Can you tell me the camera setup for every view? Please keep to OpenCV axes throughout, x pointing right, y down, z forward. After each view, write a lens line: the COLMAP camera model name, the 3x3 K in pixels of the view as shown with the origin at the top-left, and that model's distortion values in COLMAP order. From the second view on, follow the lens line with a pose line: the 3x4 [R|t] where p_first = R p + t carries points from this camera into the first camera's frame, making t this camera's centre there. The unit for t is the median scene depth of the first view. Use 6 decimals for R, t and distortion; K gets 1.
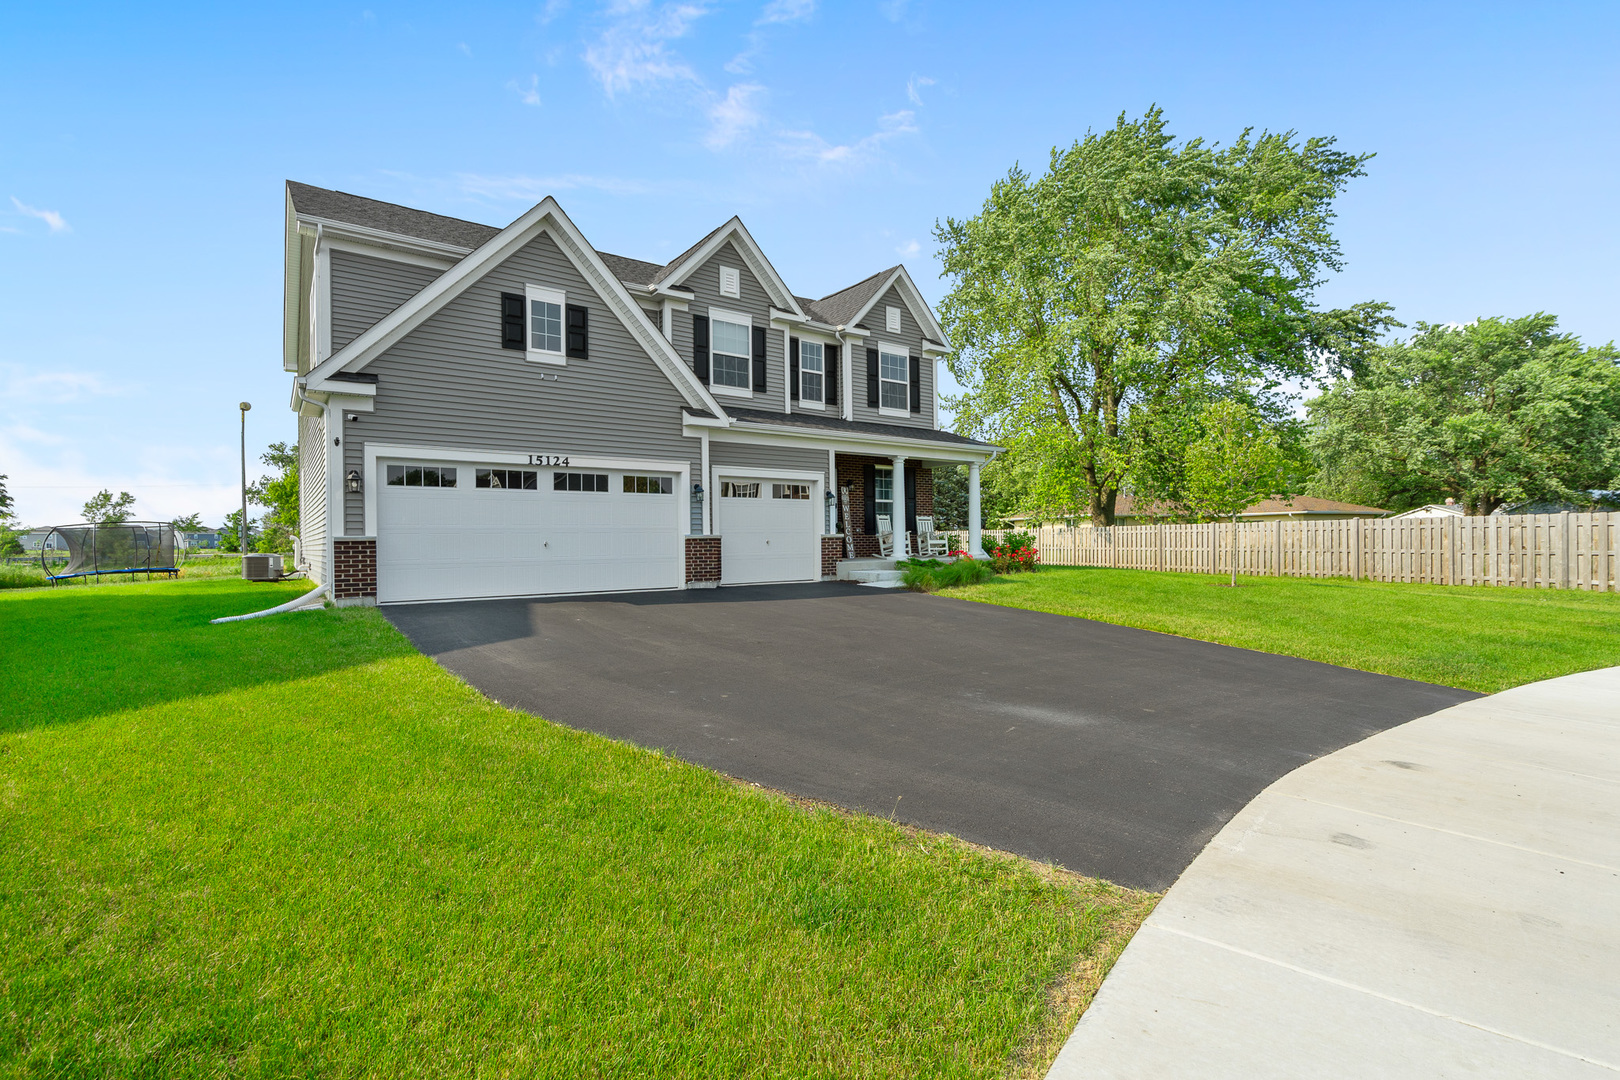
lens RADIAL K [[741.7, 0, 807.7], [0, 741.7, 549.4], [0, 0, 1]] dist [0.000648, 0.000611]
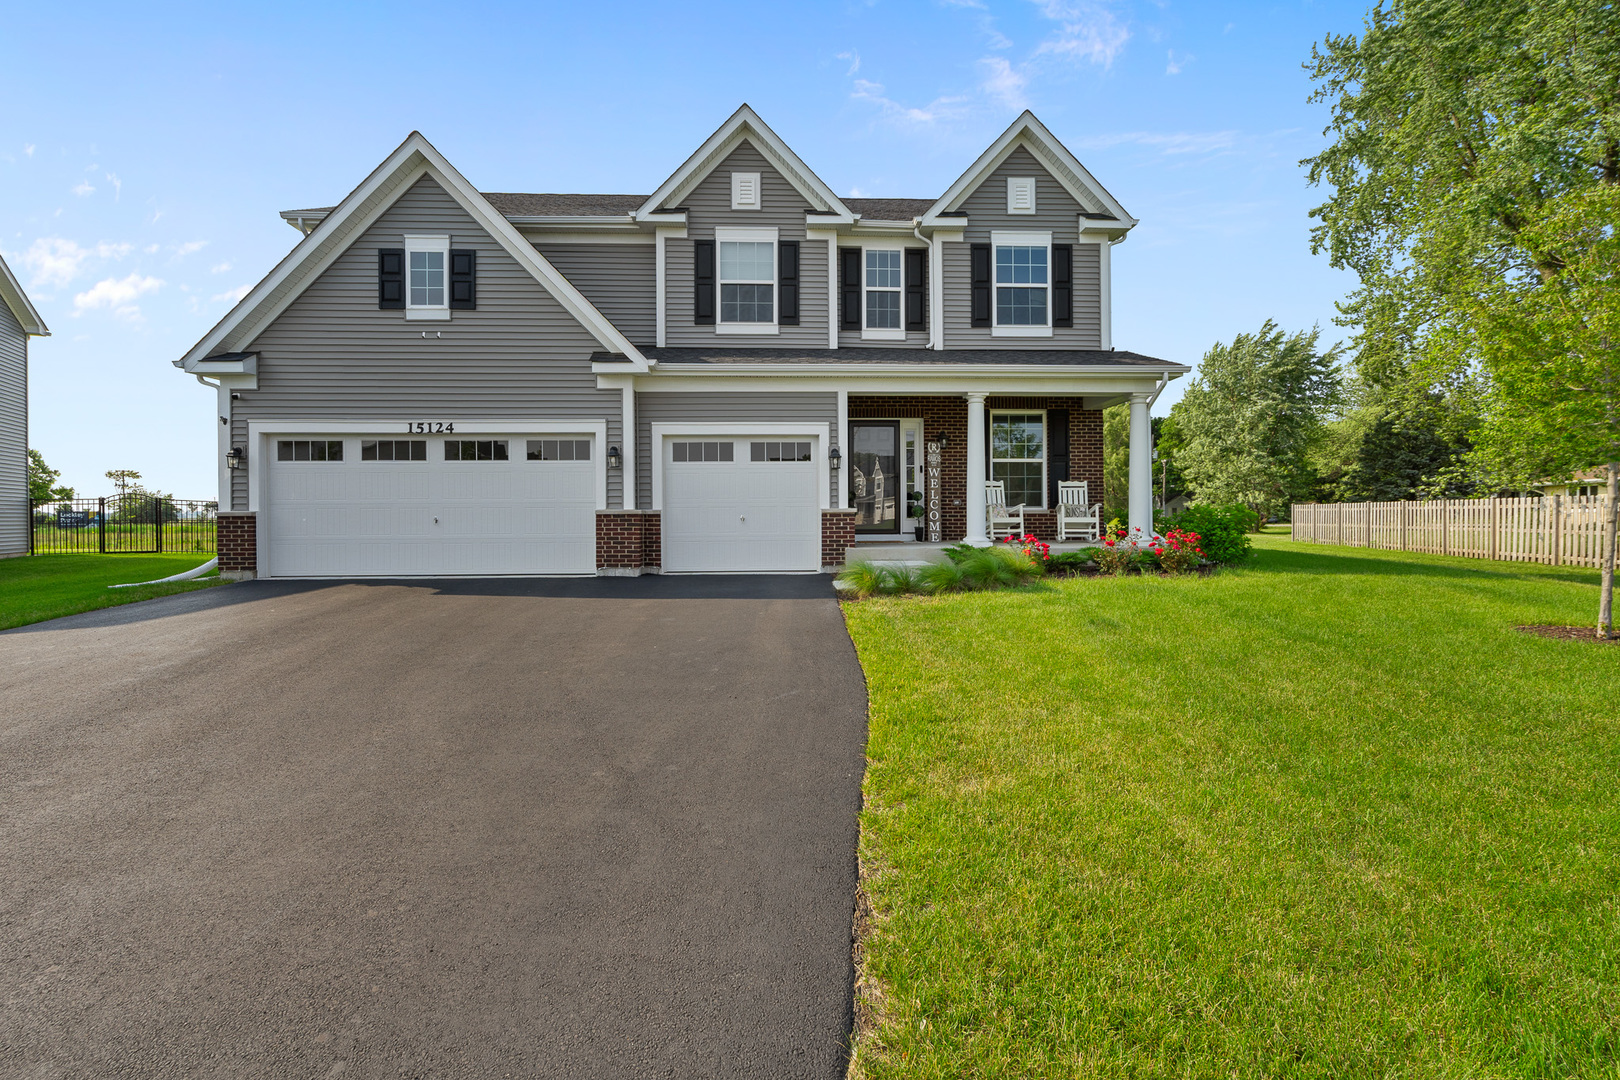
lens RADIAL K [[757.6, 0, 811.8], [0, 757.6, 528.4], [0, 0, 1]] dist [-0.000006, 0.000271]
pose [[0.833823, 0.013635, -0.551863, 0.417665], [-0.009352, 0.999900, 0.010576, -0.008532], [0.551952, -0.003658, 0.833868, 0.370994]]
